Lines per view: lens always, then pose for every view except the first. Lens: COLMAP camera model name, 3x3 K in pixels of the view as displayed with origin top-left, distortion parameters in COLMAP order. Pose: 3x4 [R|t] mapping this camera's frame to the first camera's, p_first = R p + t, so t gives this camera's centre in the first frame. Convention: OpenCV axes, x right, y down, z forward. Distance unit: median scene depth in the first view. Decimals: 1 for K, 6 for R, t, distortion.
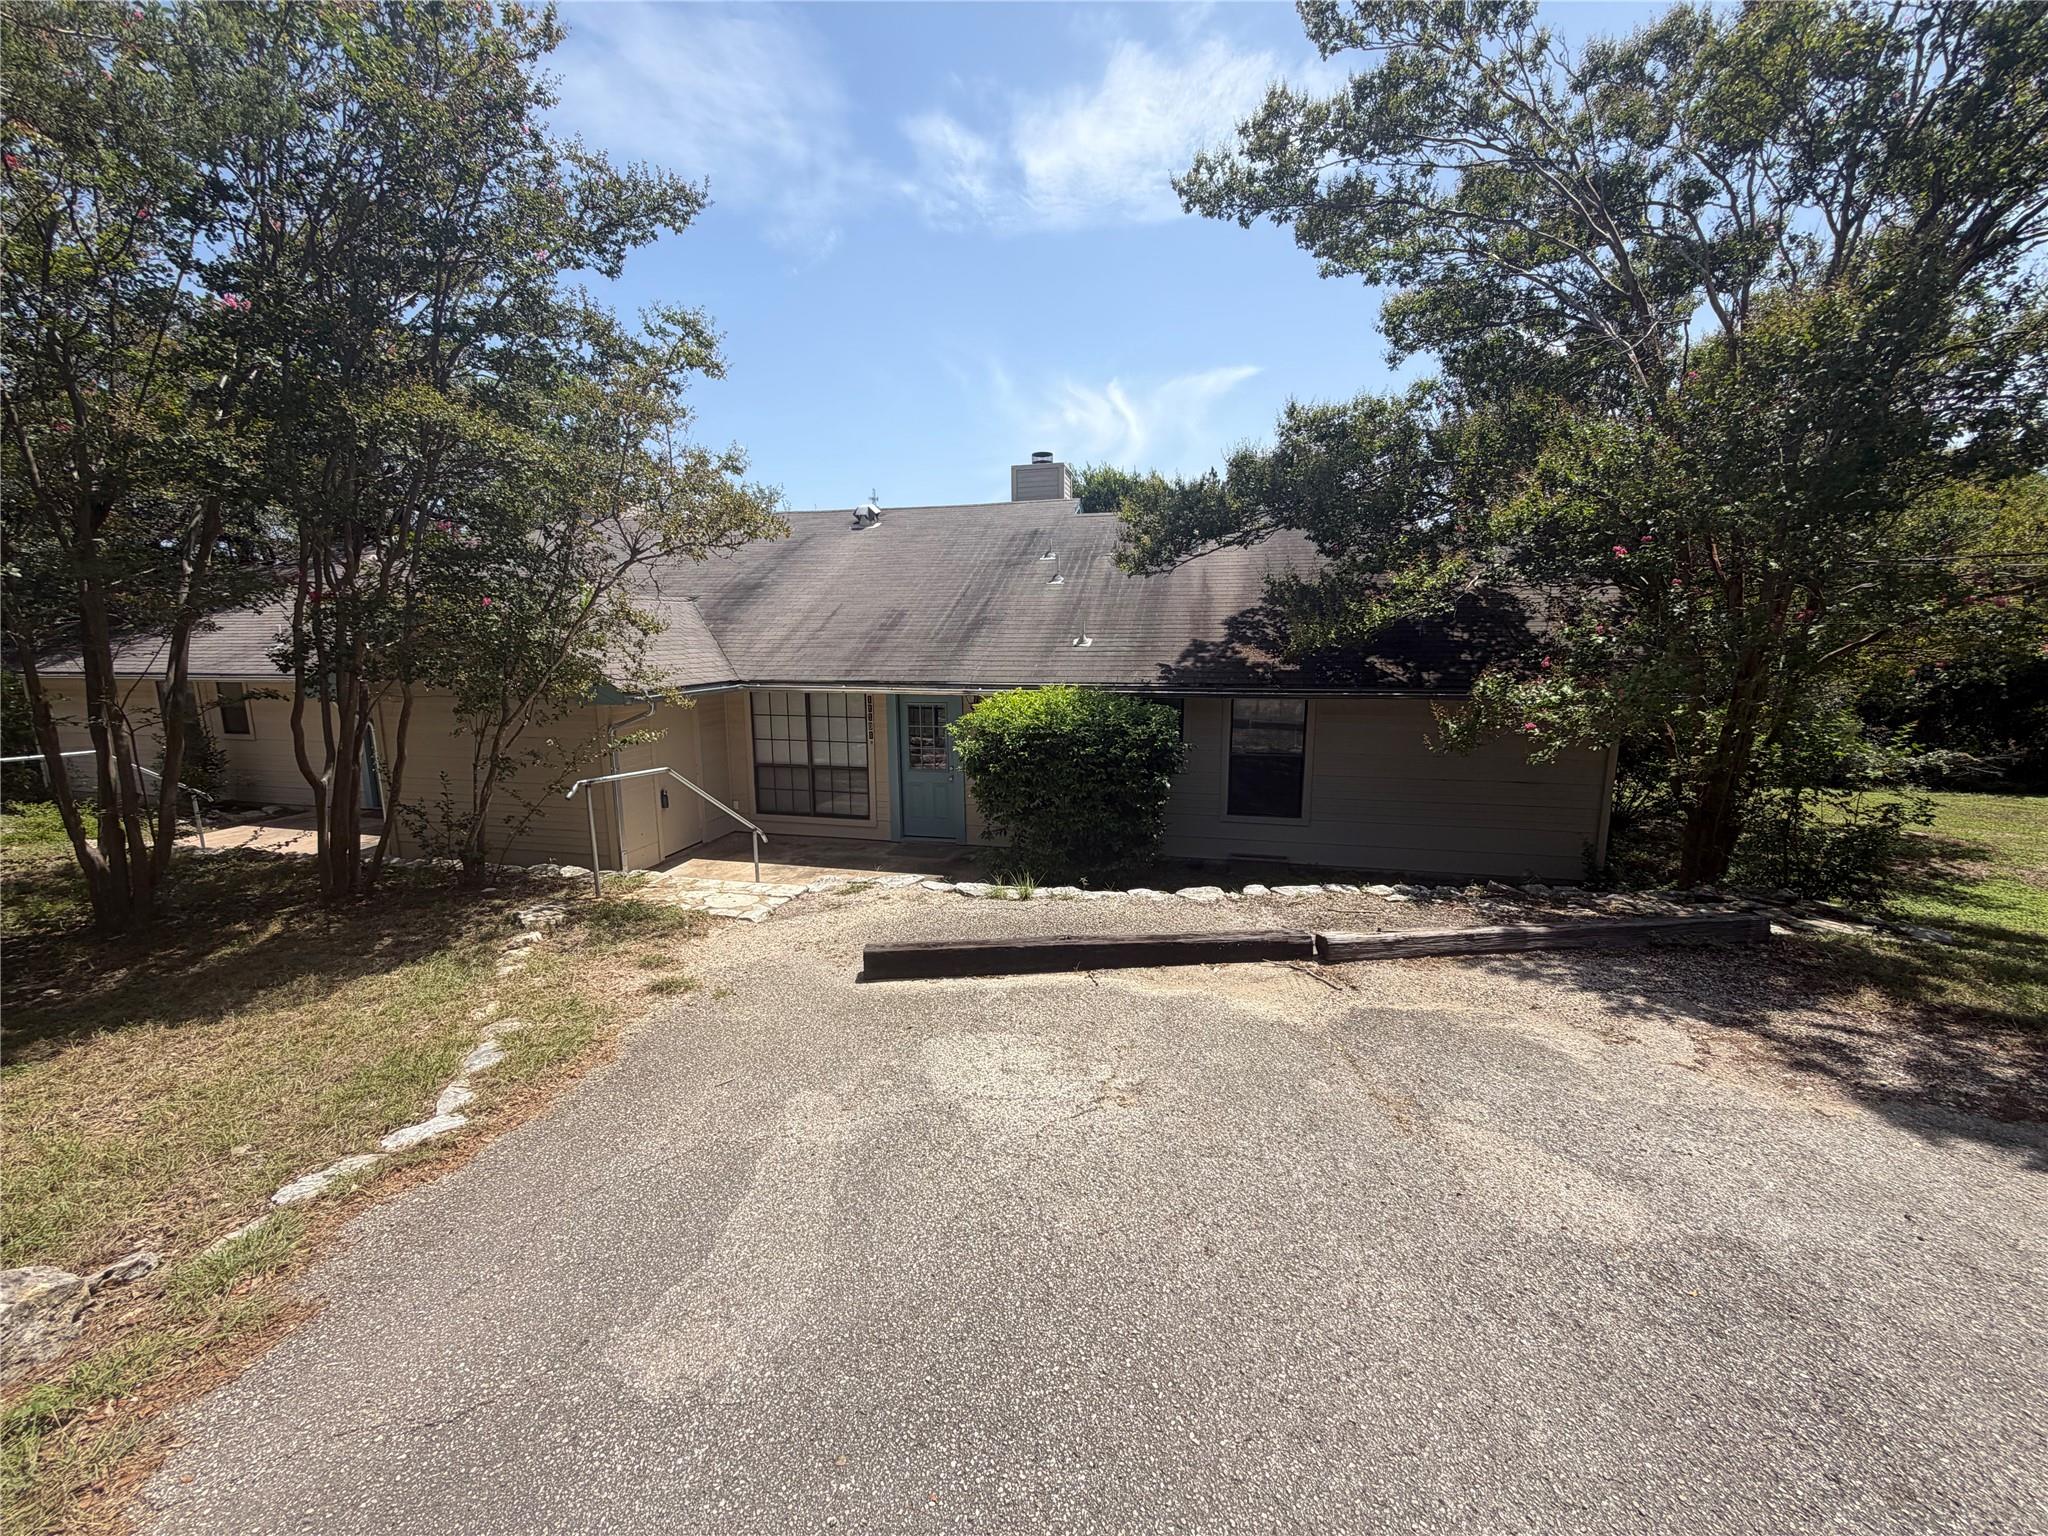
lens RADIAL K [[819.0, 0, 1025.1], [0, 819.0, 773.6], [0, 0, 1]] dist [0.002169, 0.000257]
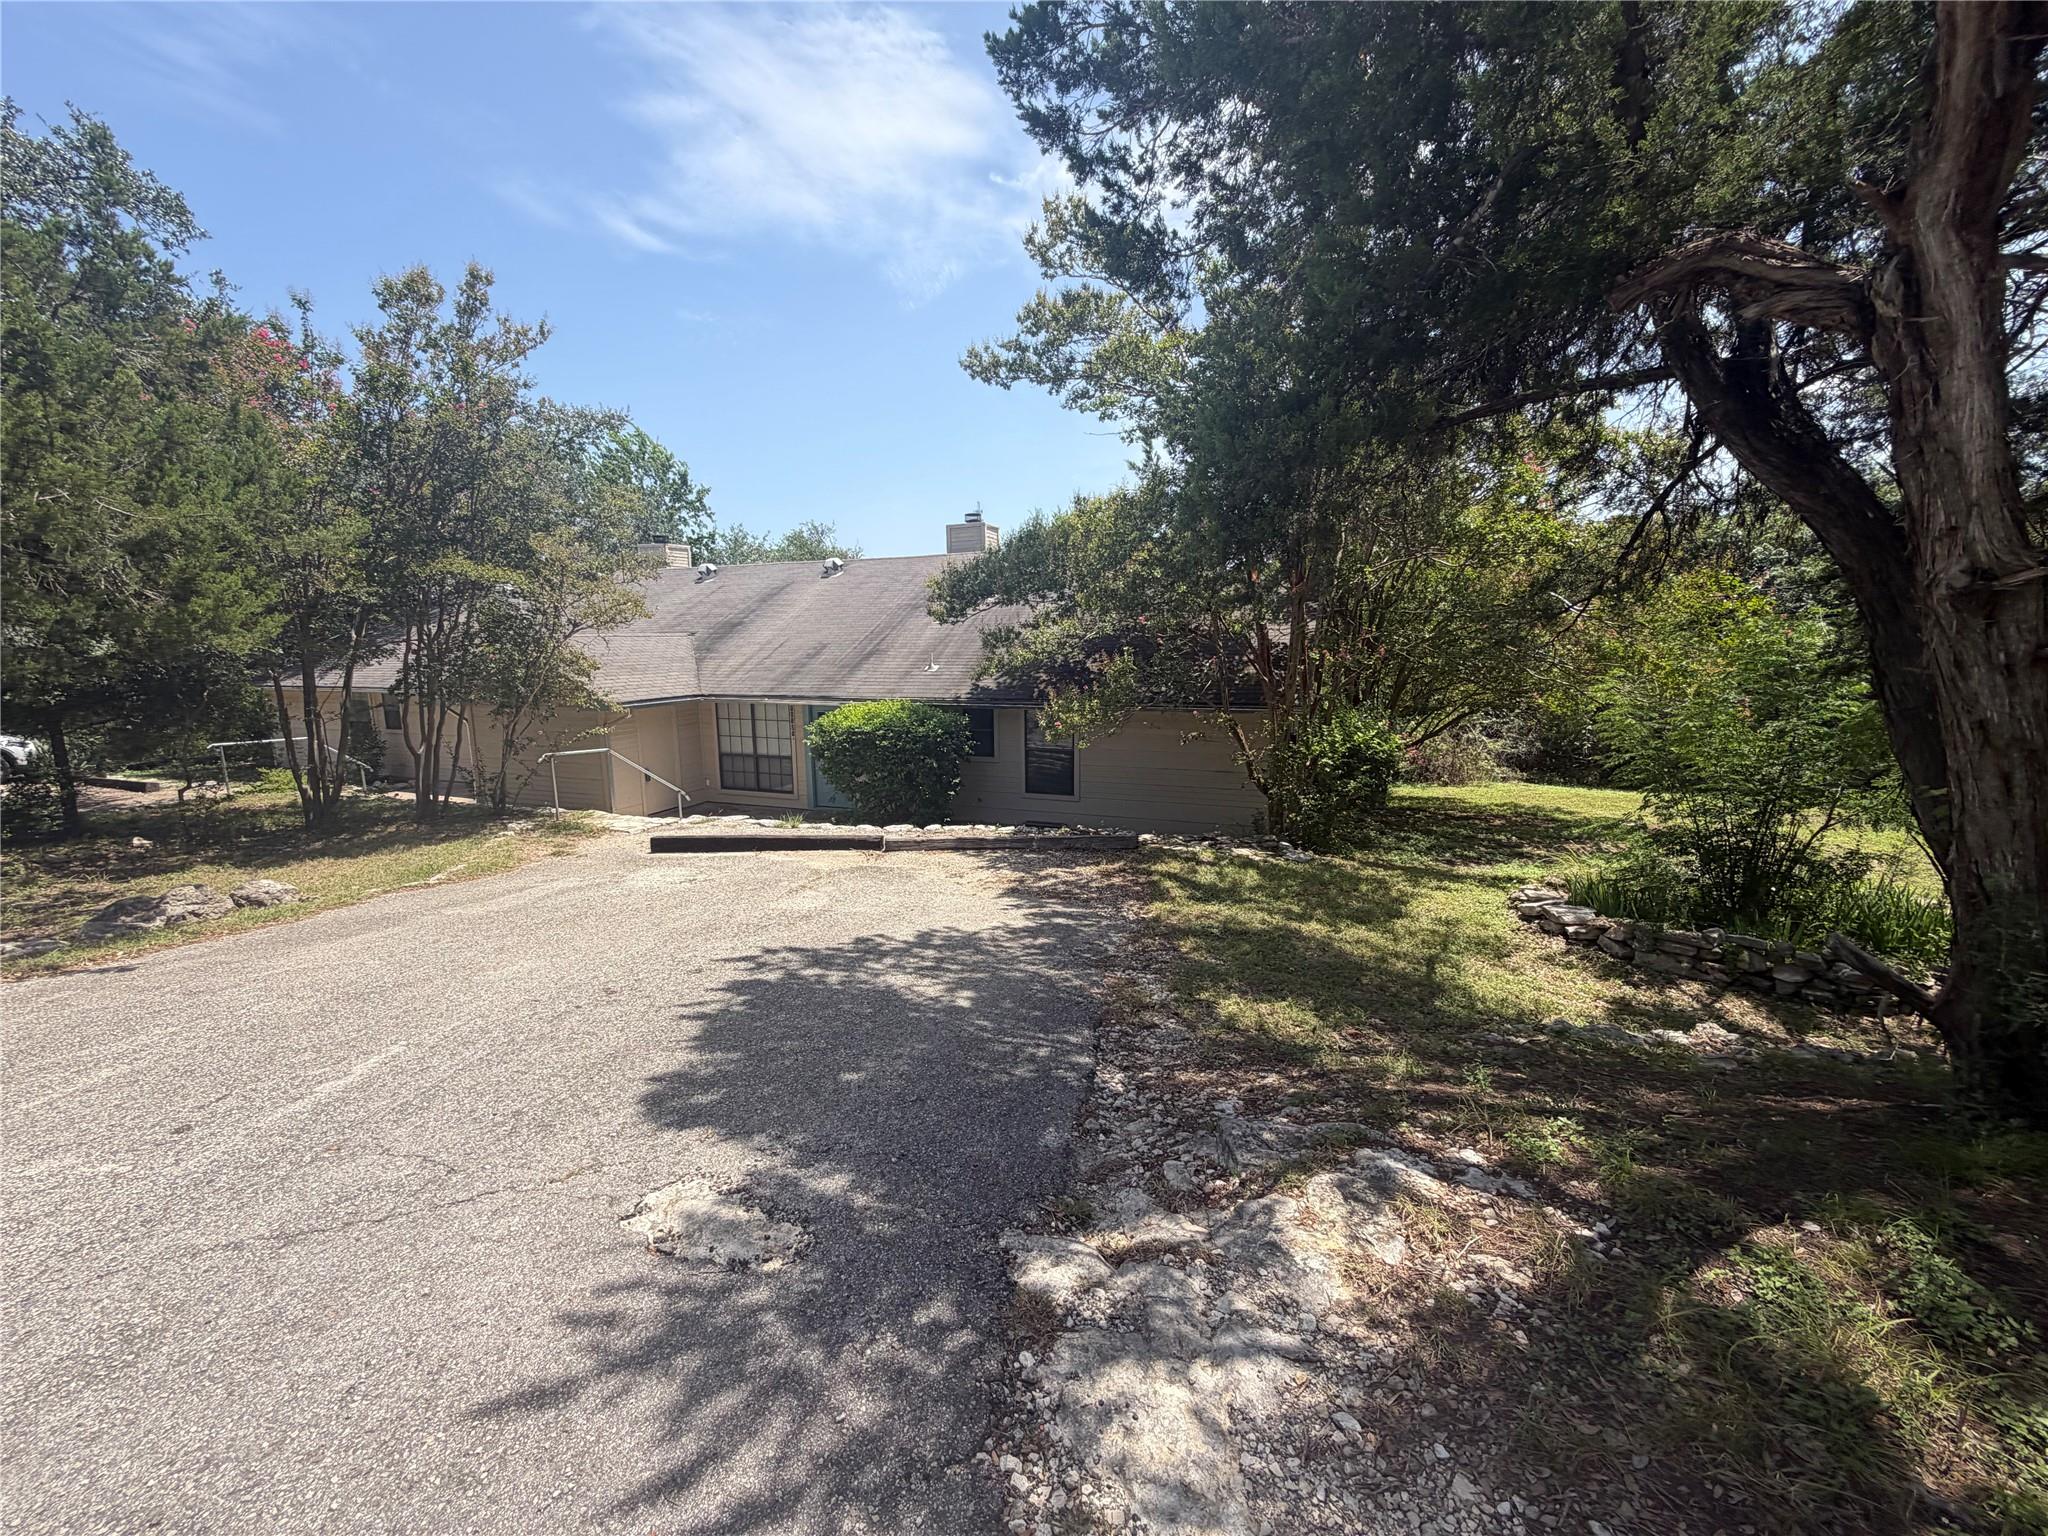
lens RADIAL K [[819.0, 0, 1020.2], [0, 819.0, 767.2], [0, 0, 1]] dist [0.002169, 0.000257]
pose [[0.991251, 0.016097, -0.131003, 0.439964], [-0.018508, 0.999681, -0.017209, 0.031783], [0.130684, 0.019483, 0.991233, -0.390938]]
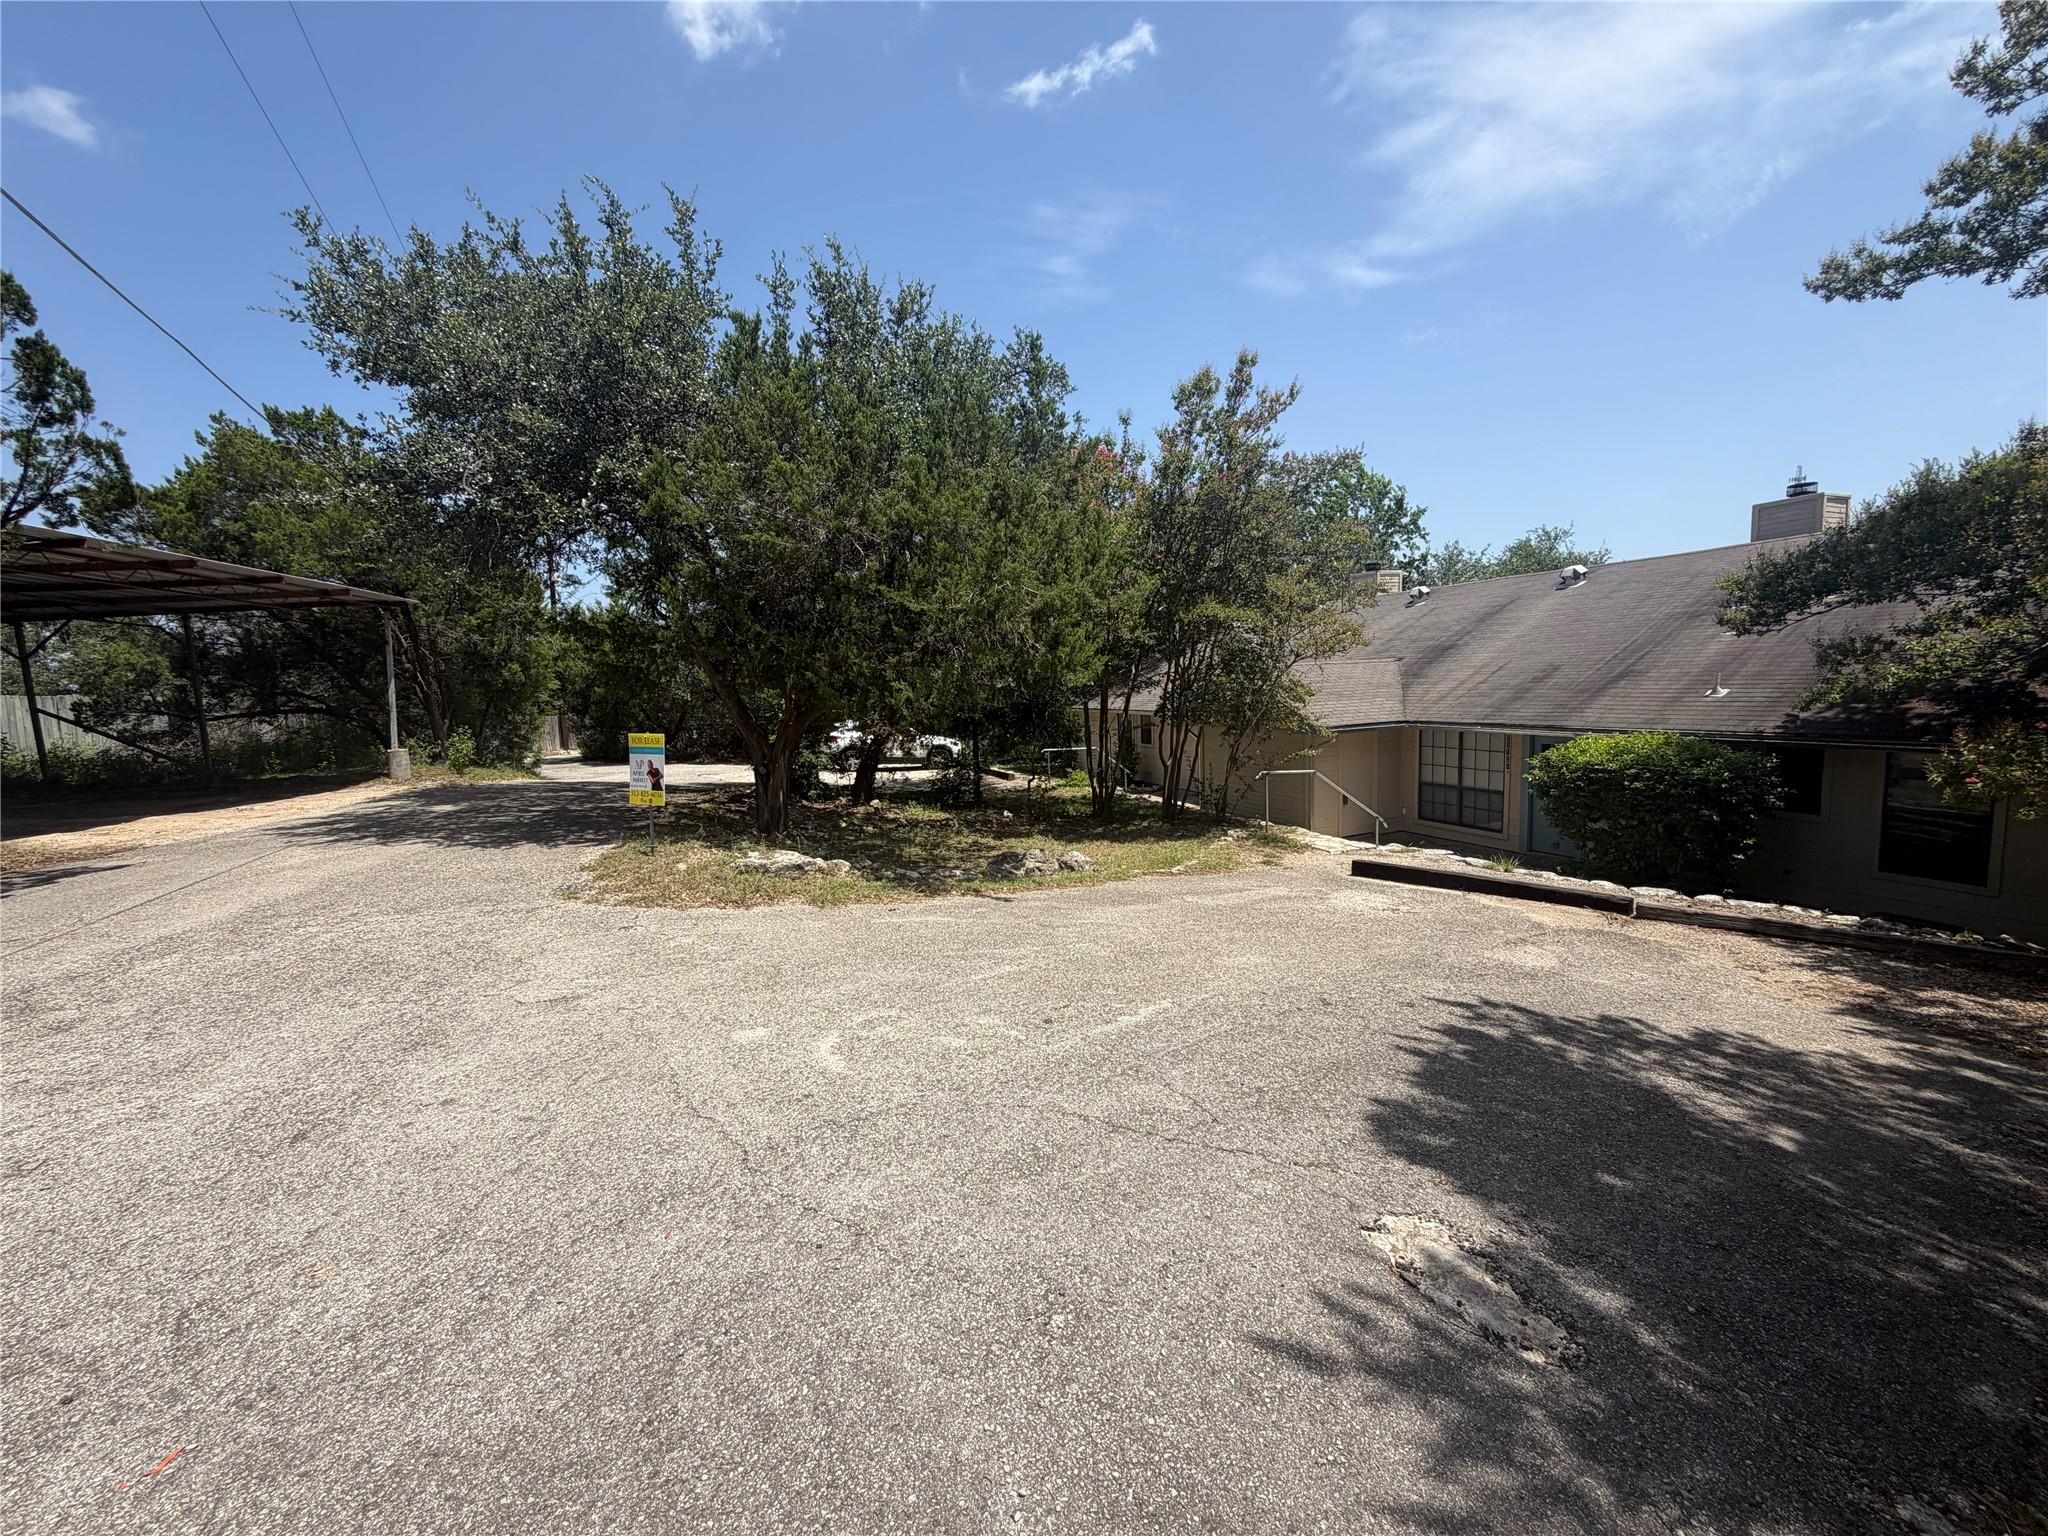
lens RADIAL K [[819.0, 0, 1020.0], [0, 819.0, 767.9], [0, 0, 1]] dist [0.002169, 0.000257]
pose [[0.599535, 0.068443, -0.797417, 0.422291], [-0.106290, 0.994320, 0.005431, 0.032895], [0.793259, 0.081501, 0.603405, -0.409000]]
